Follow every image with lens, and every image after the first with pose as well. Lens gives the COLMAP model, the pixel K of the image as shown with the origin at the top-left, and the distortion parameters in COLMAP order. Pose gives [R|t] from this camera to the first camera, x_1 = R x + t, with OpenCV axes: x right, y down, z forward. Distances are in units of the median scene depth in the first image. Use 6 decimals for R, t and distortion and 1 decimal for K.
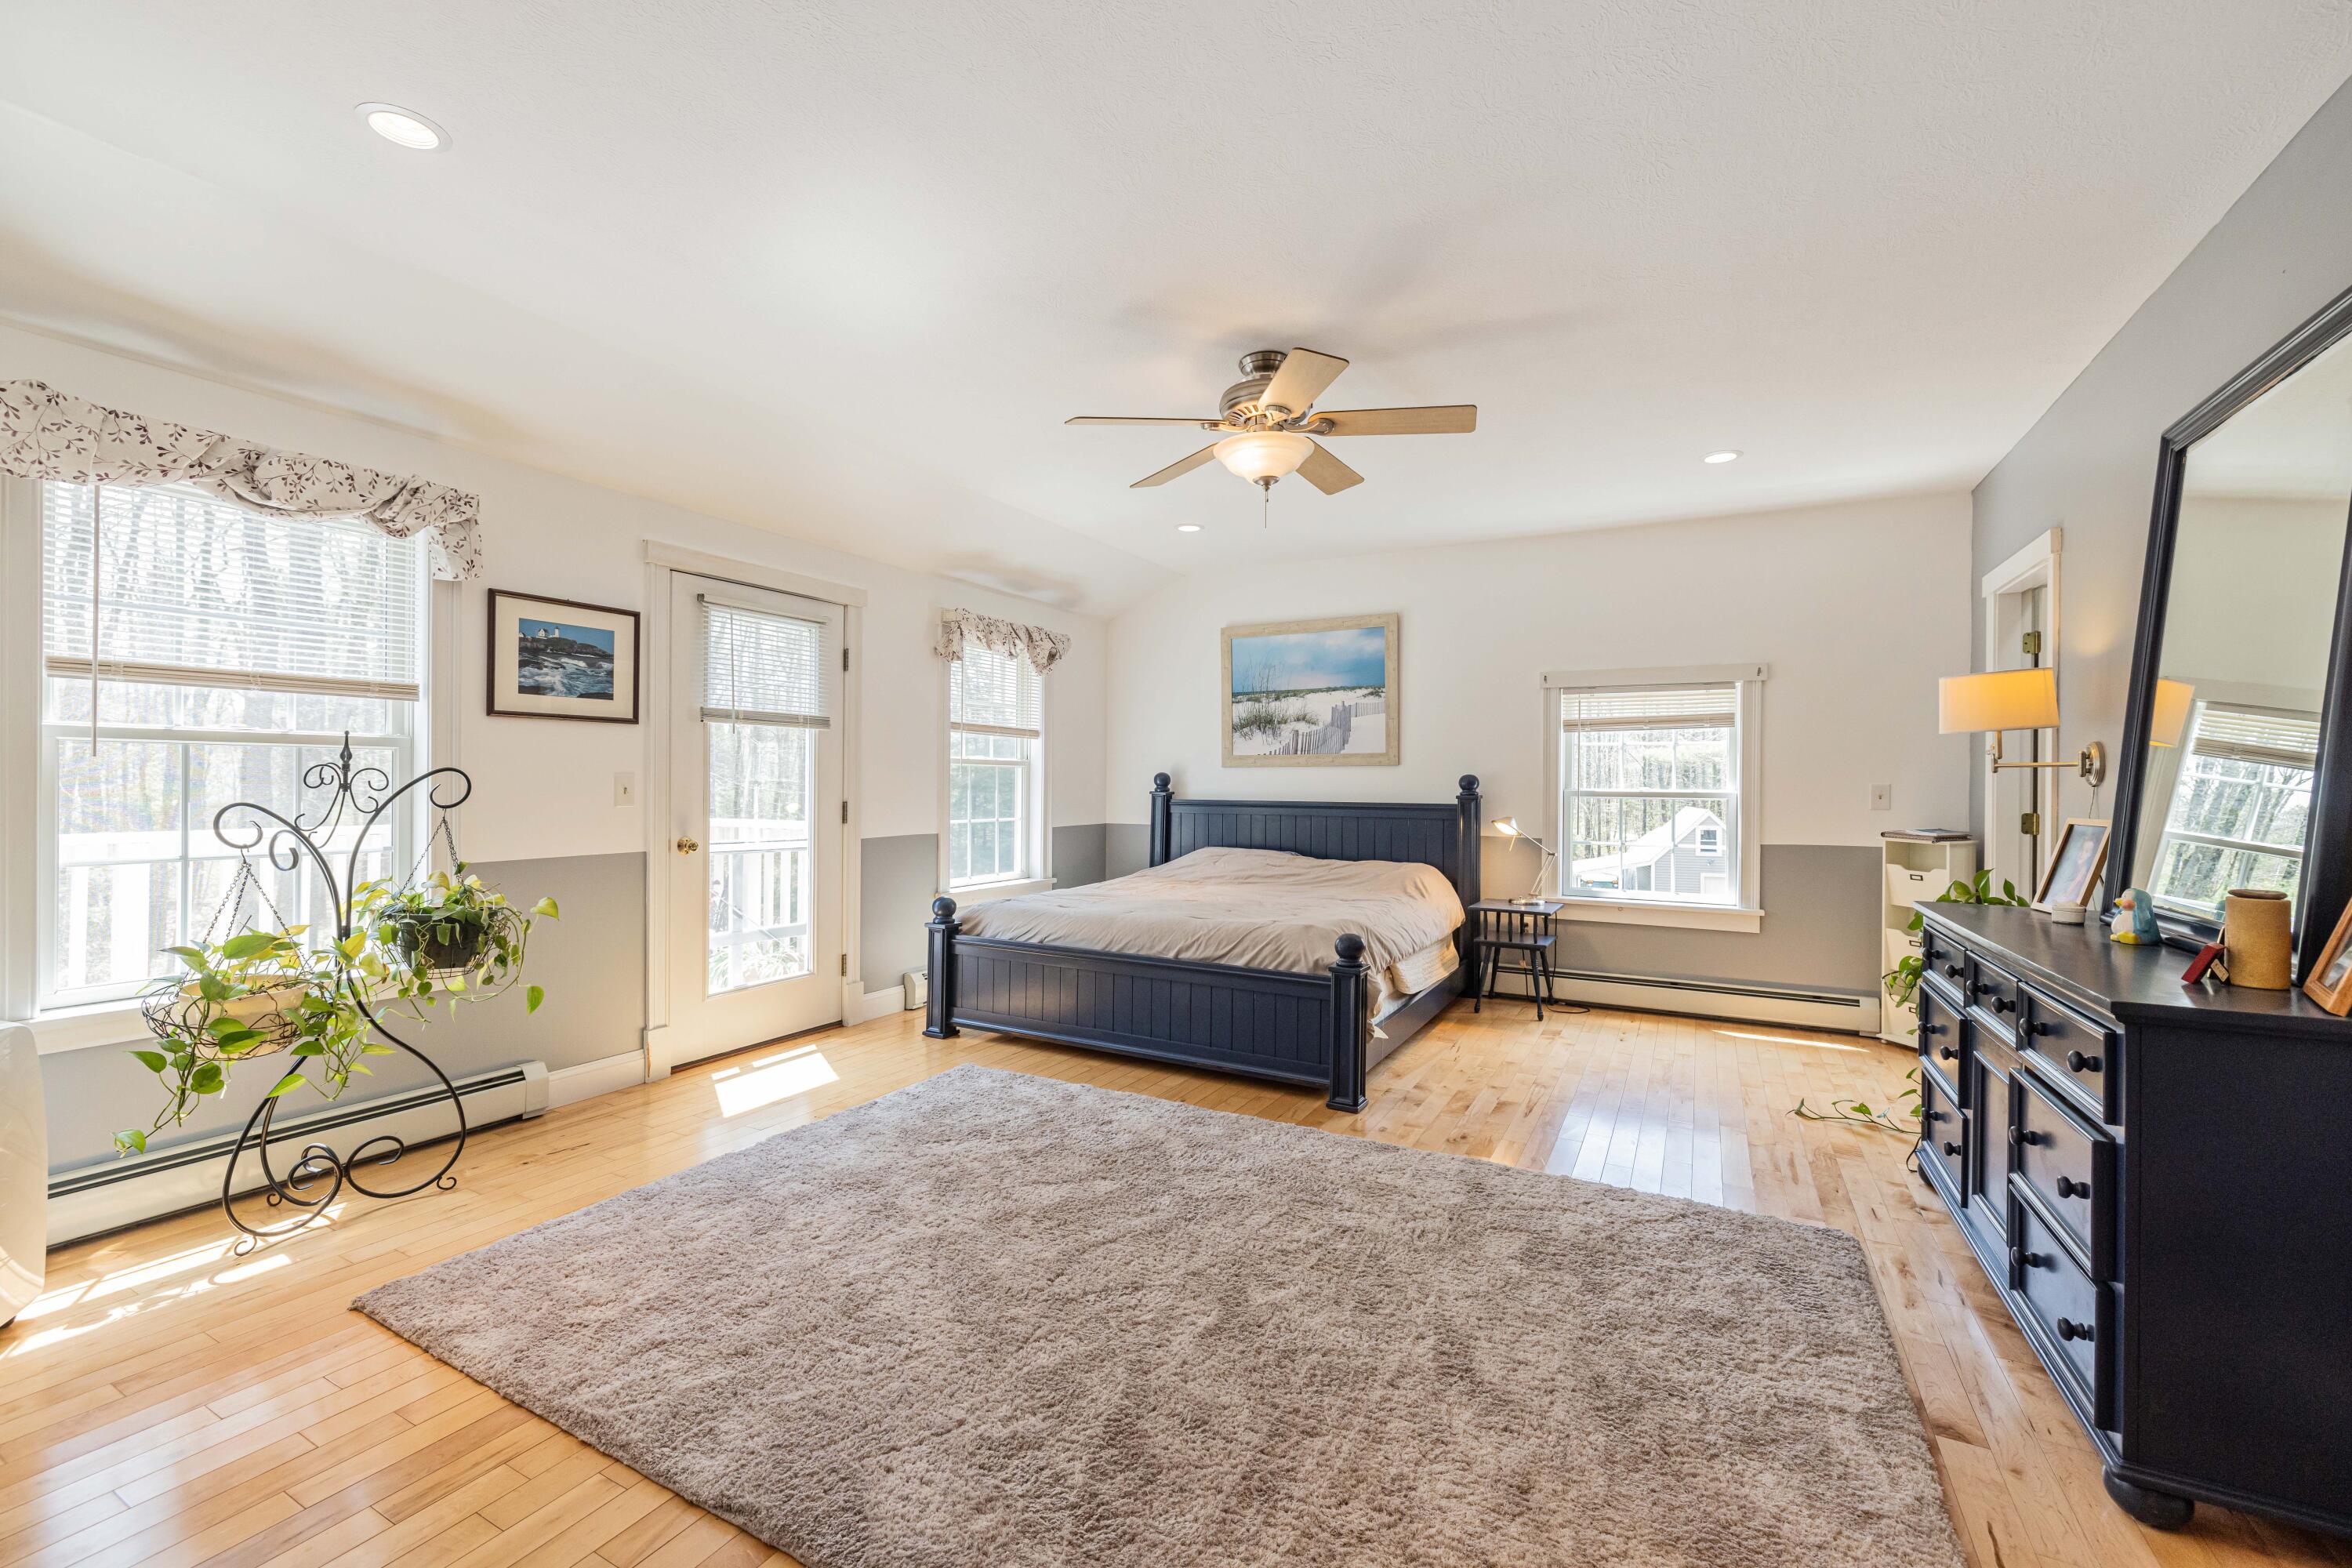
lens RADIAL K [[972.5, 0, 1168.8], [0, 972.5, 787.2], [0, 0, 1]] dist [0.001980, 0.000102]
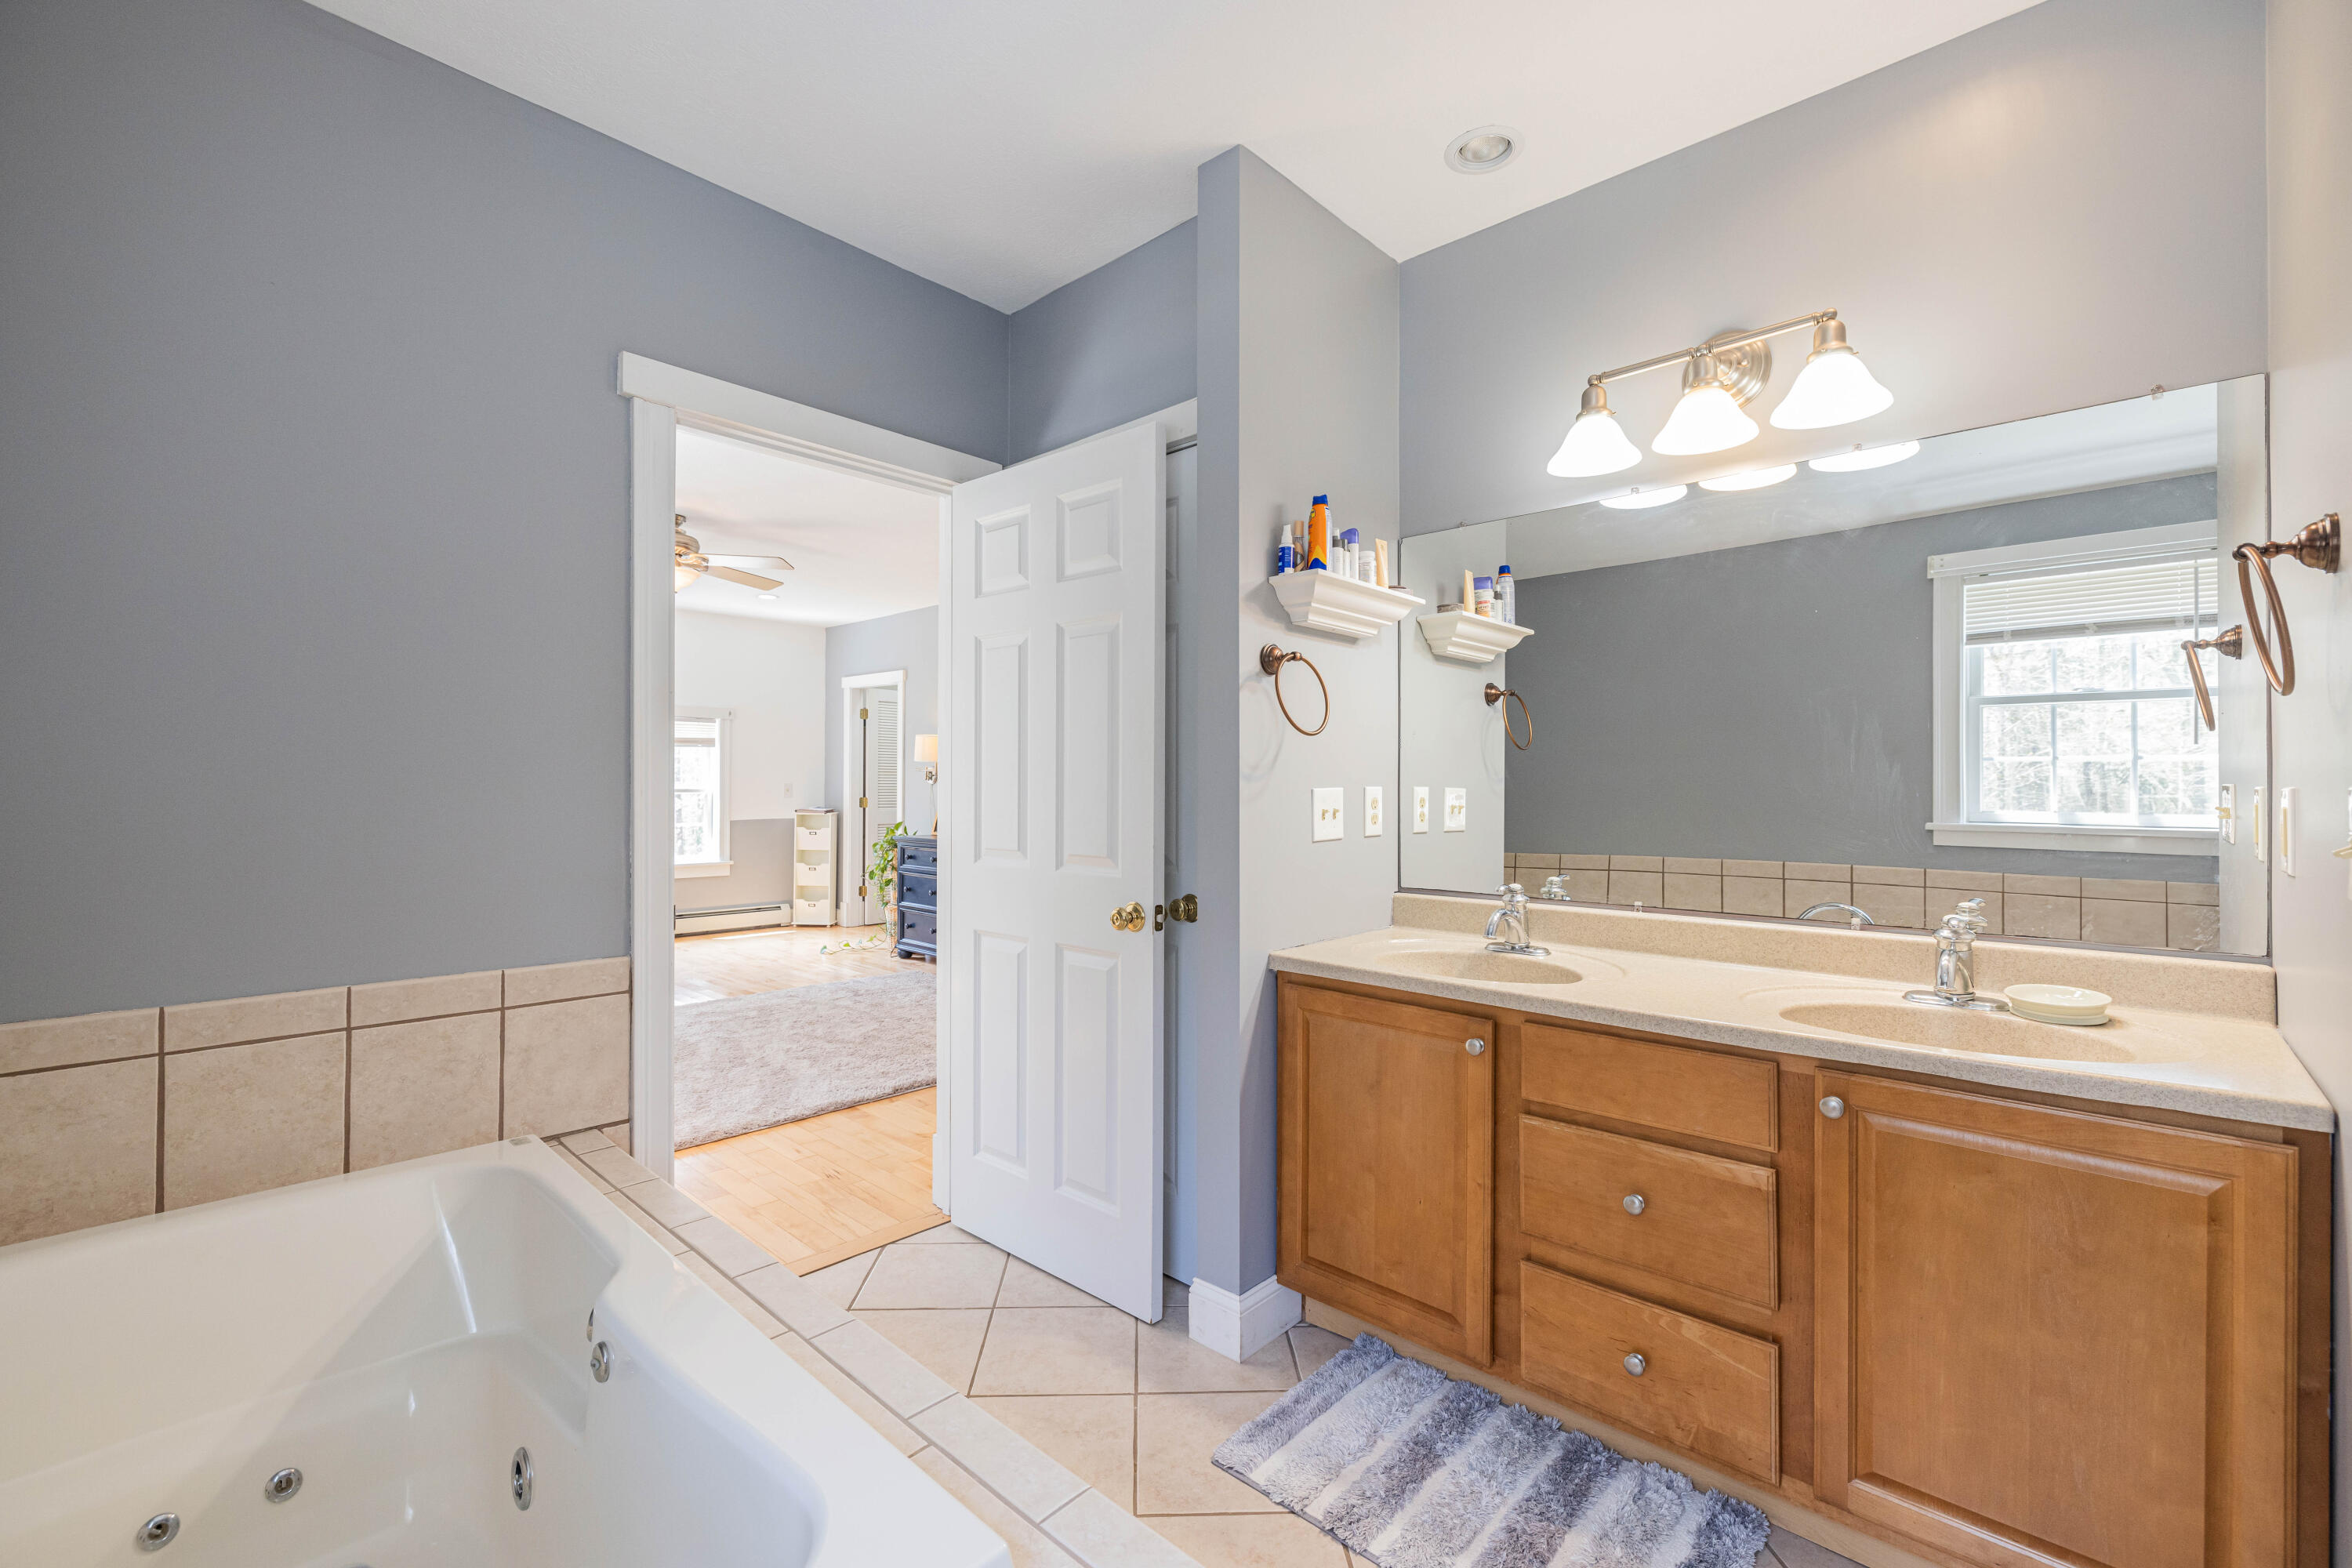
lens RADIAL K [[972.5, 0, 1173.5], [0, 972.5, 785.2], [0, 0, 1]] dist [0.001980, 0.000102]
pose [[0.241734, -0.000425, 0.970342, -0.828245], [0.004534, 0.999989, -0.000691, 0.005014], [-0.970332, 0.004567, 0.241733, -0.112652]]
